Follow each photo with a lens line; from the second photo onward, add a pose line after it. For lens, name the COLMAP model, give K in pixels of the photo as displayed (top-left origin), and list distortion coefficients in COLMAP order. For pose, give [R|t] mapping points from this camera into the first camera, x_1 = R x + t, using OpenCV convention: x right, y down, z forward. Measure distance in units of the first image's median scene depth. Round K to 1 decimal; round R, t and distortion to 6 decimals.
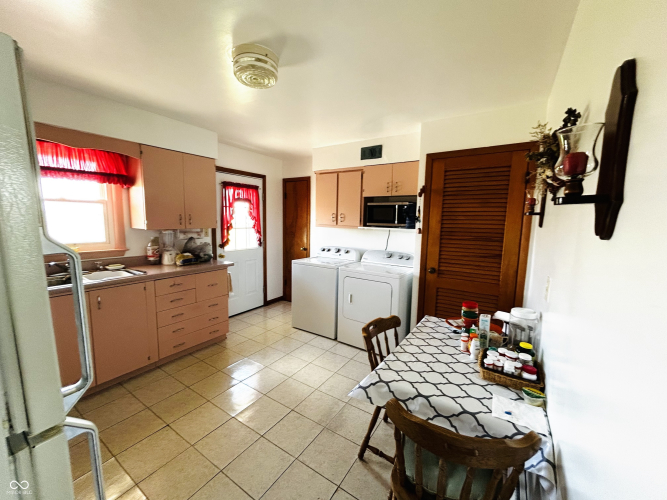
lens RADIAL K [[267.6, 0, 333.5], [0, 267.6, 250.0], [0, 0, 1]] dist [0.000263, 0.000230]
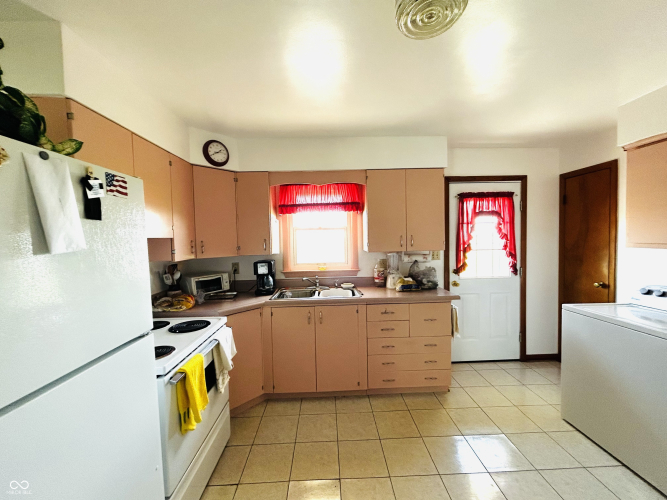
lens RADIAL K [[267.6, 0, 333.5], [0, 267.6, 250.0], [0, 0, 1]] dist [0.000263, 0.000230]
pose [[0.573582, 0.002332, -0.819145, 0.038745], [-0.062852, 0.997173, -0.041172, -0.024102], [0.816733, 0.075101, 0.572107, 0.221245]]
